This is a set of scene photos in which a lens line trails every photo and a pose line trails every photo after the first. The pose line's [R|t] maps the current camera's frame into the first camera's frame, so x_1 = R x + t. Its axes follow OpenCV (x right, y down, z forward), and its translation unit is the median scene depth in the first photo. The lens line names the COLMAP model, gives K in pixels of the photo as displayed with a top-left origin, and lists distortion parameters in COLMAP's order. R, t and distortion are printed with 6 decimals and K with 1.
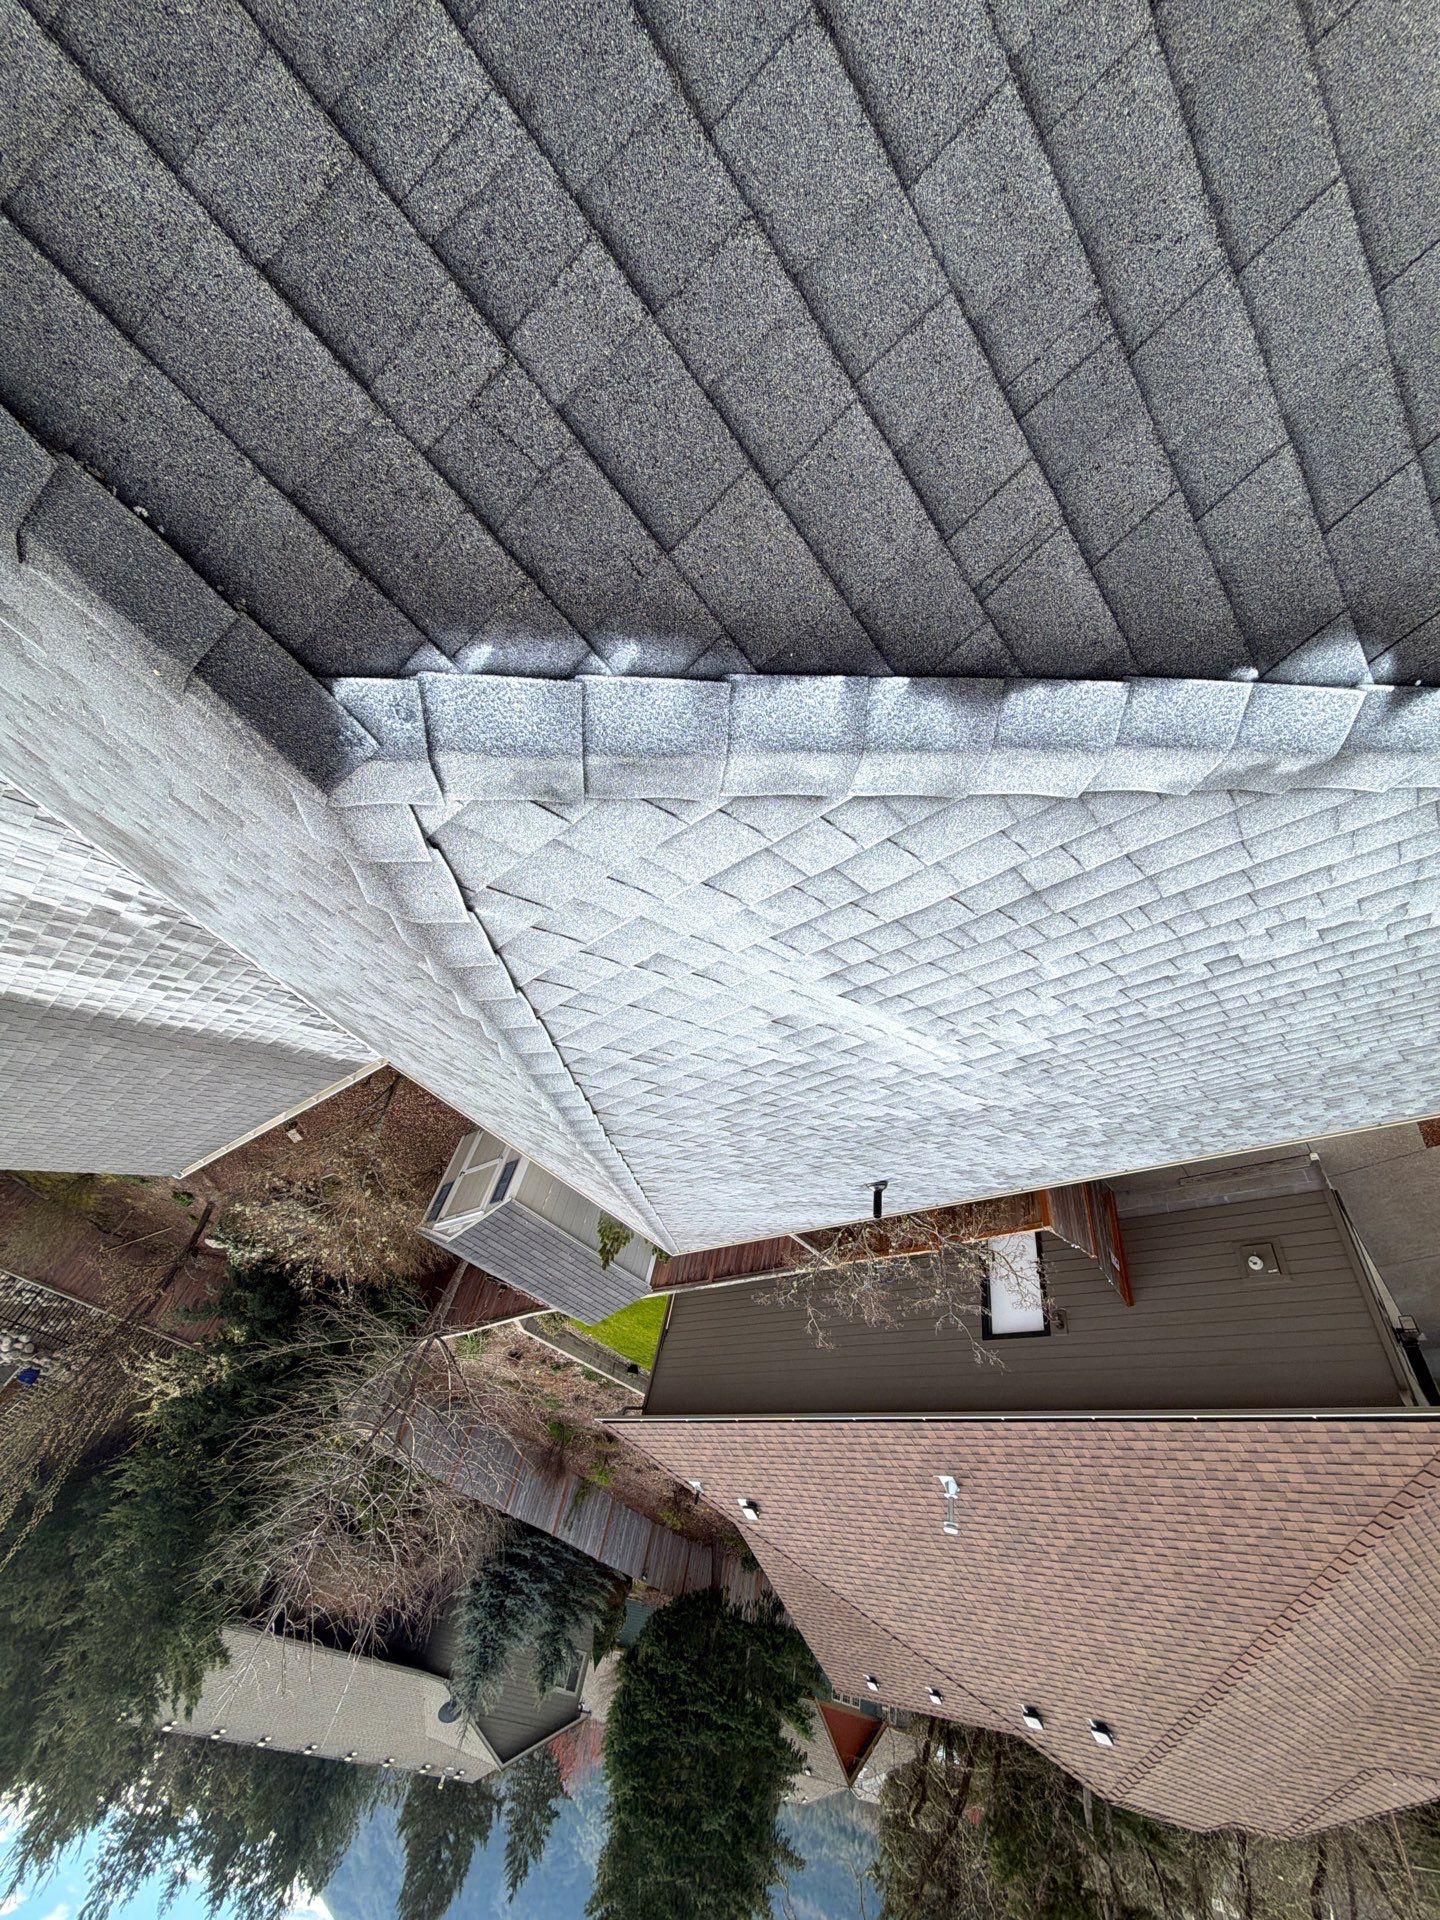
lens RADIAL K [[758.5, 0, 721.3], [0, 758.5, 959.8], [0, 0, 1]] dist [-0.000461, -0.000284]
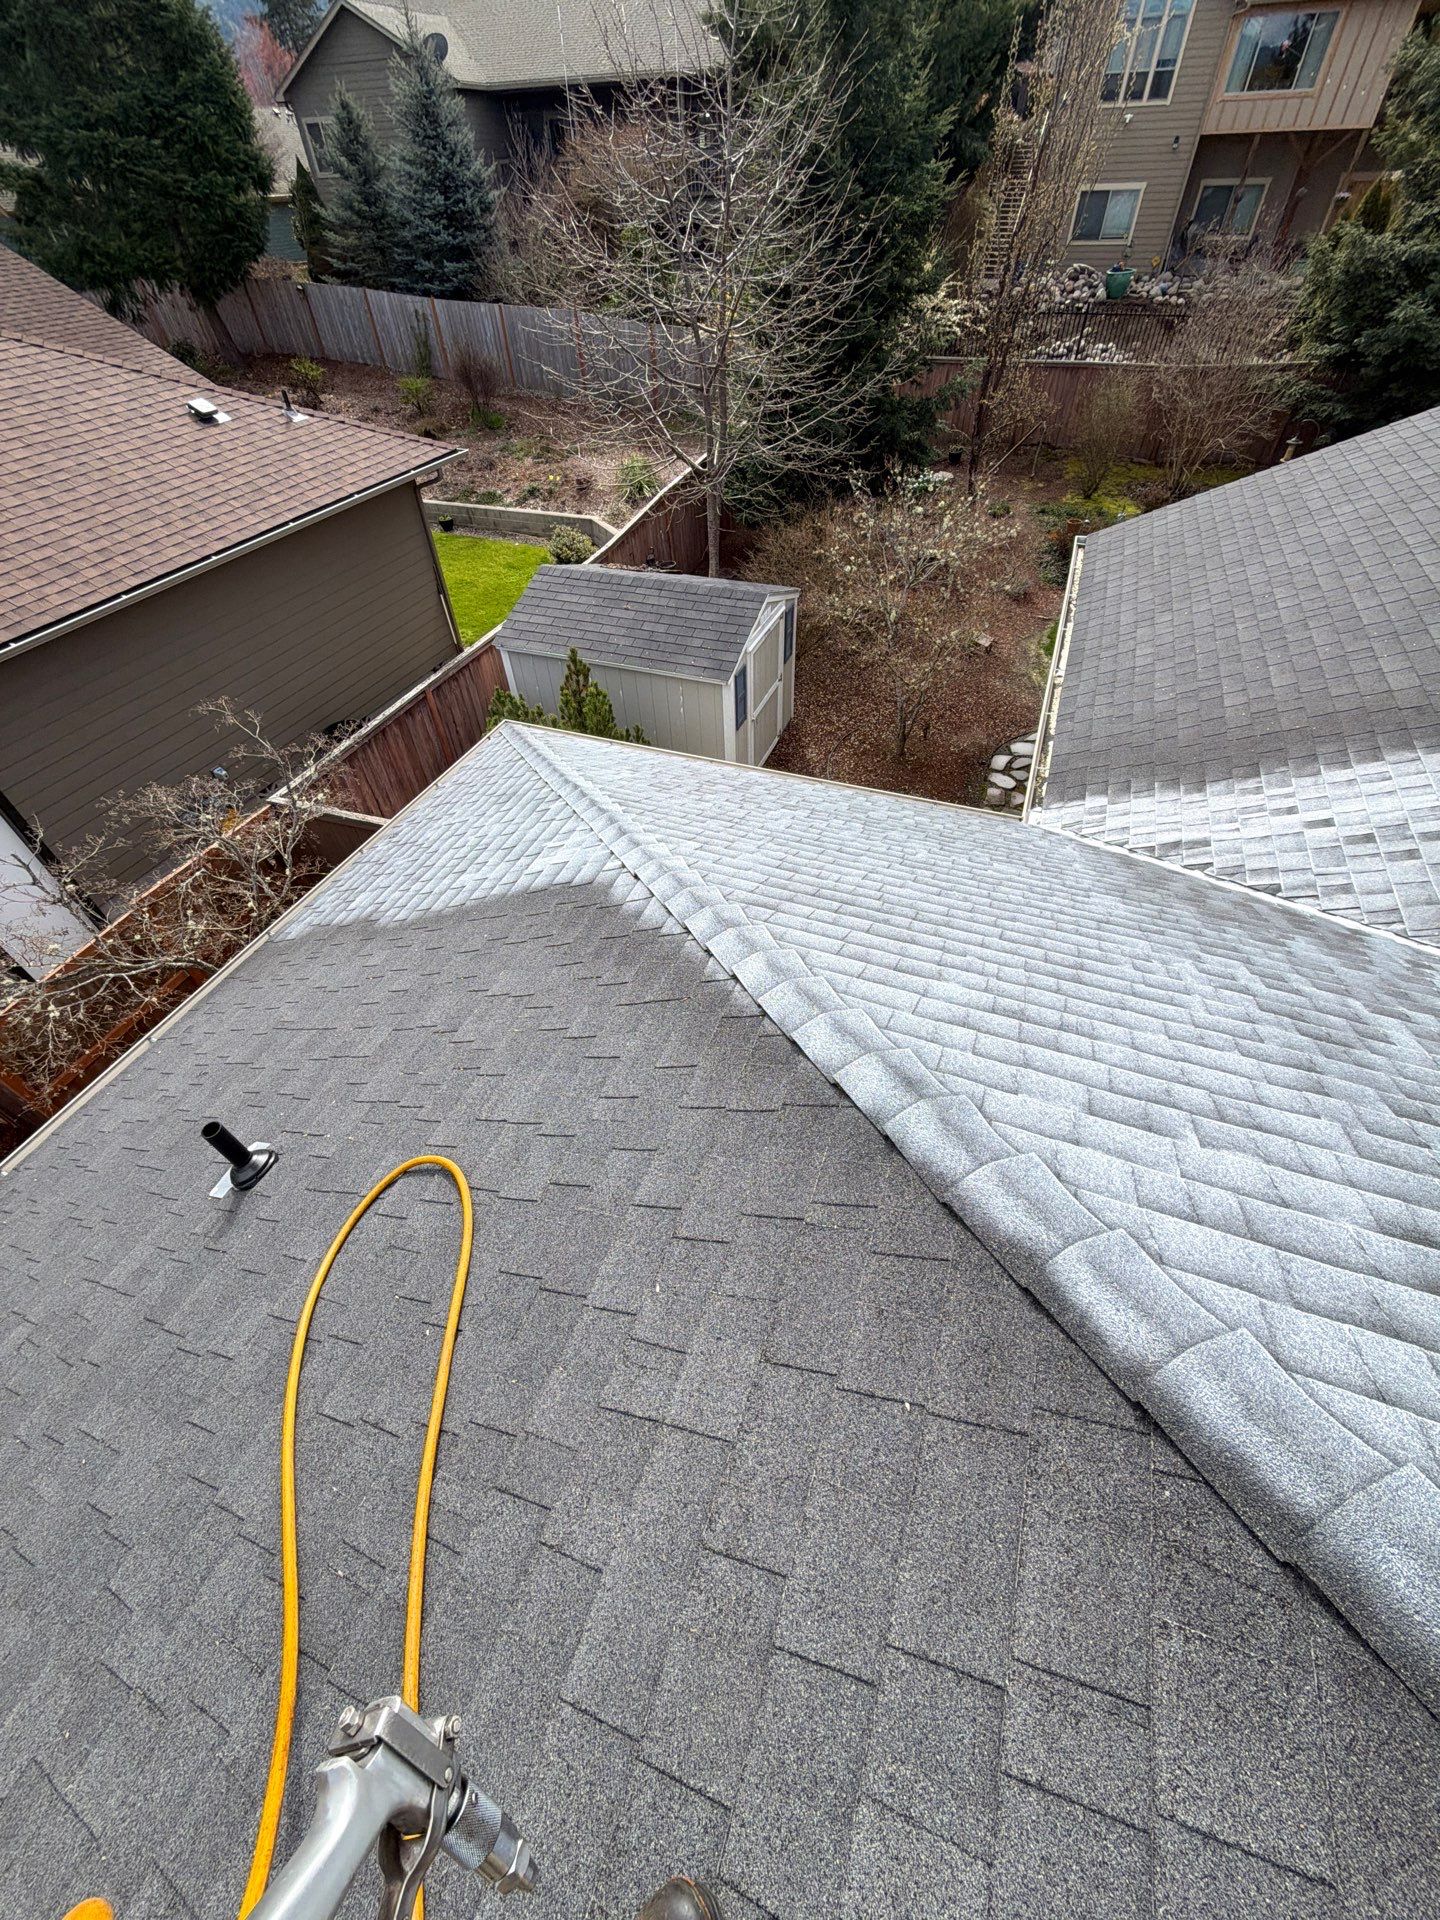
lens RADIAL K [[758.5, 0, 718.9], [0, 758.5, 958.7], [0, 0, 1]] dist [-0.000461, -0.000284]
pose [[-0.858375, 0.486189, -0.163745, -0.017793], [-0.473290, -0.873637, -0.112937, 0.264646], [-0.197963, -0.019443, 0.980017, 0.404191]]
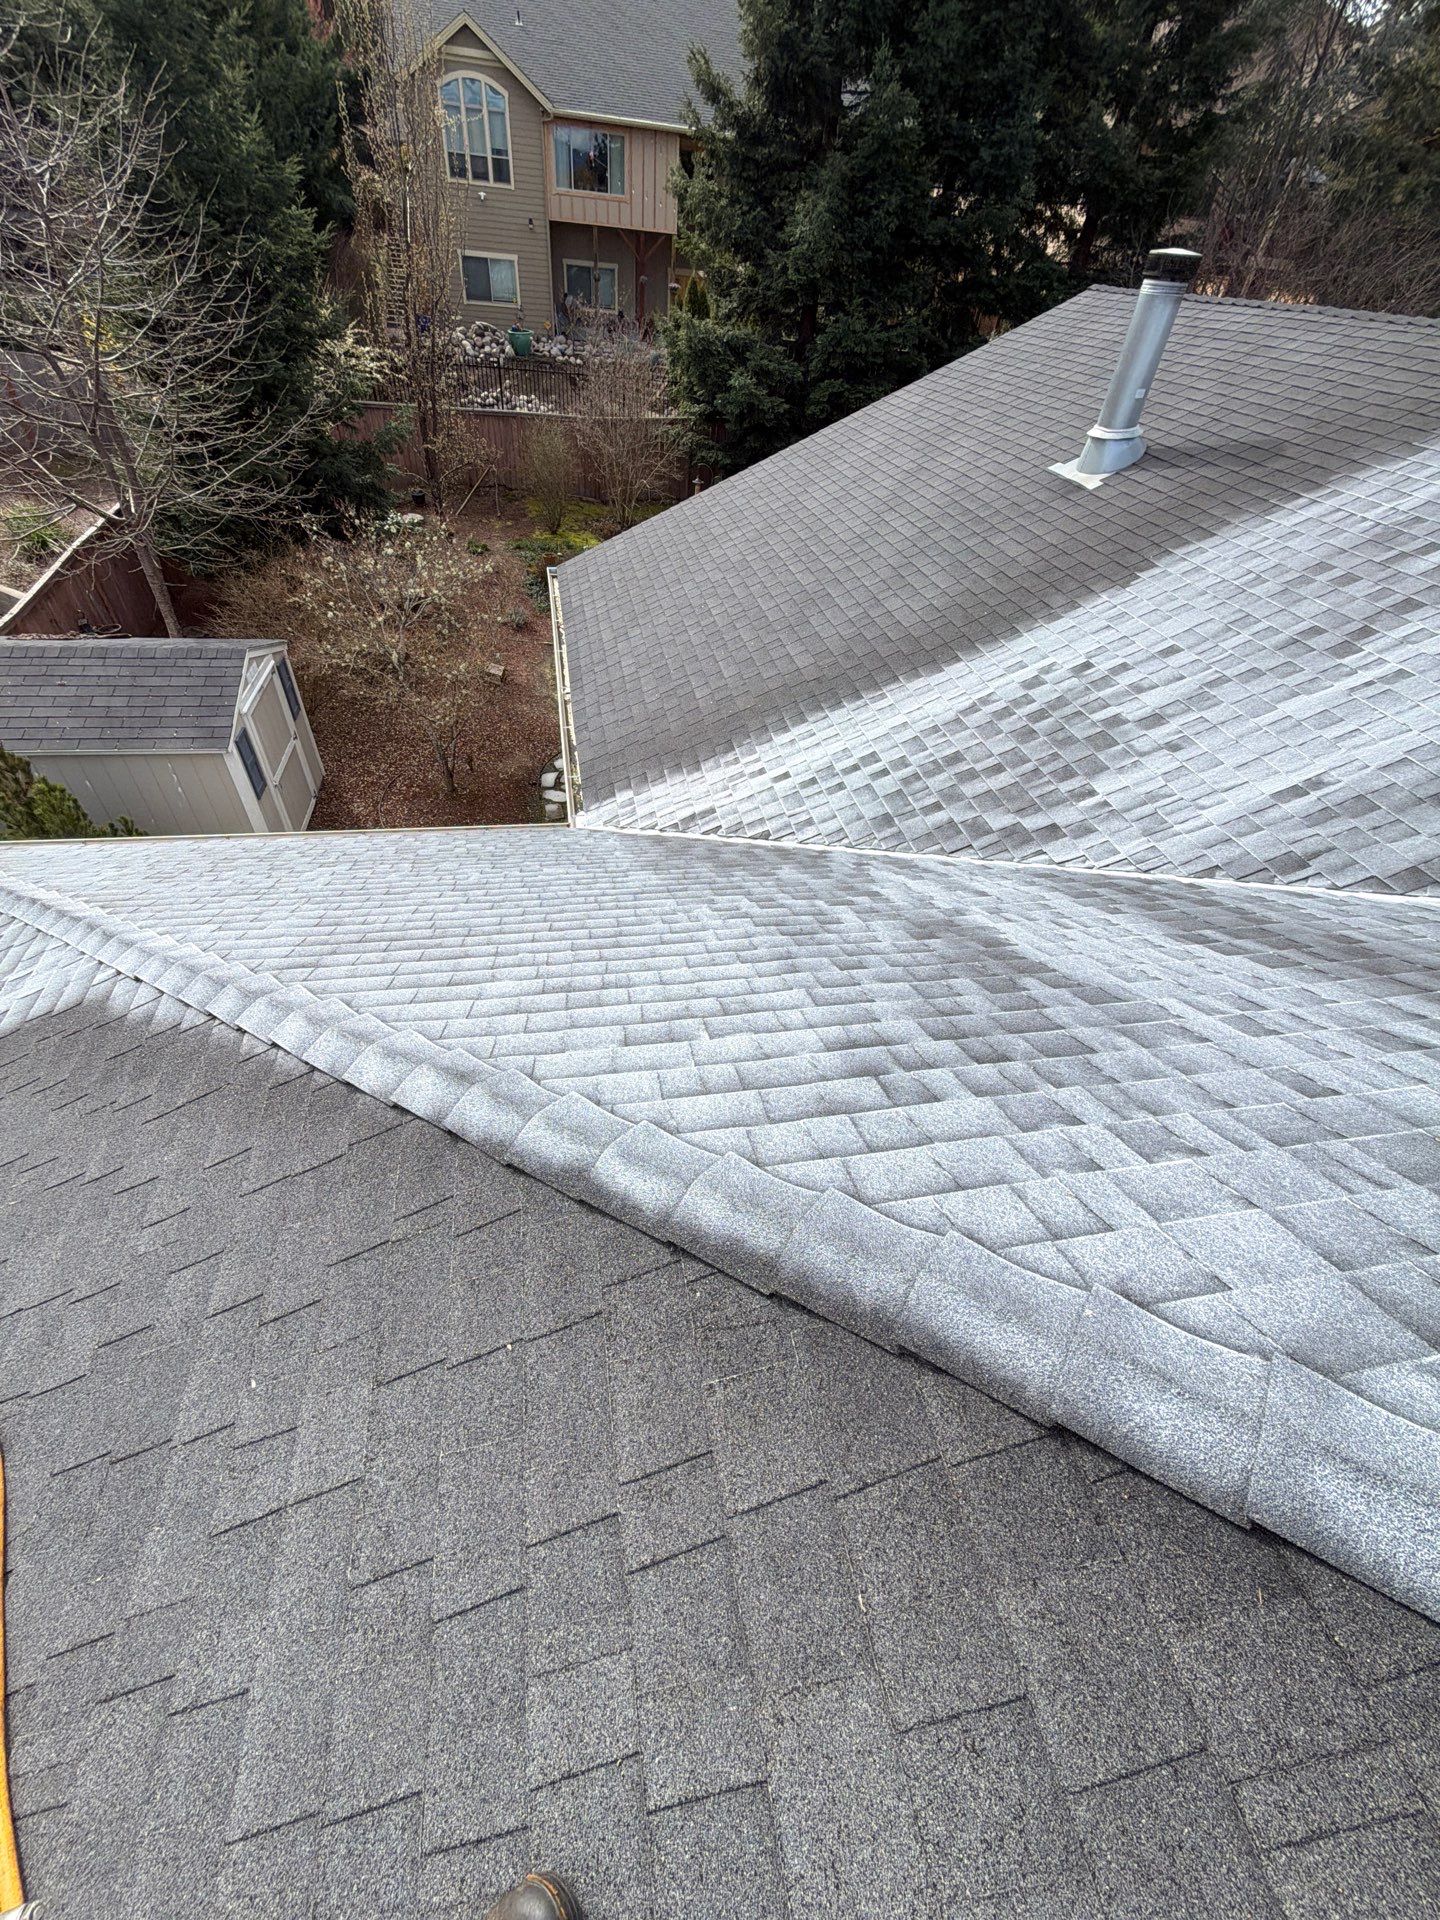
lens RADIAL K [[758.5, 0, 717.4], [0, 758.5, 960.1], [0, 0, 1]] dist [-0.000461, -0.000284]
pose [[-0.501750, 0.695170, -0.514767, -0.028464], [-0.619391, -0.704143, -0.347185, 0.238730], [-0.603822, 0.144642, 0.783886, 0.372265]]
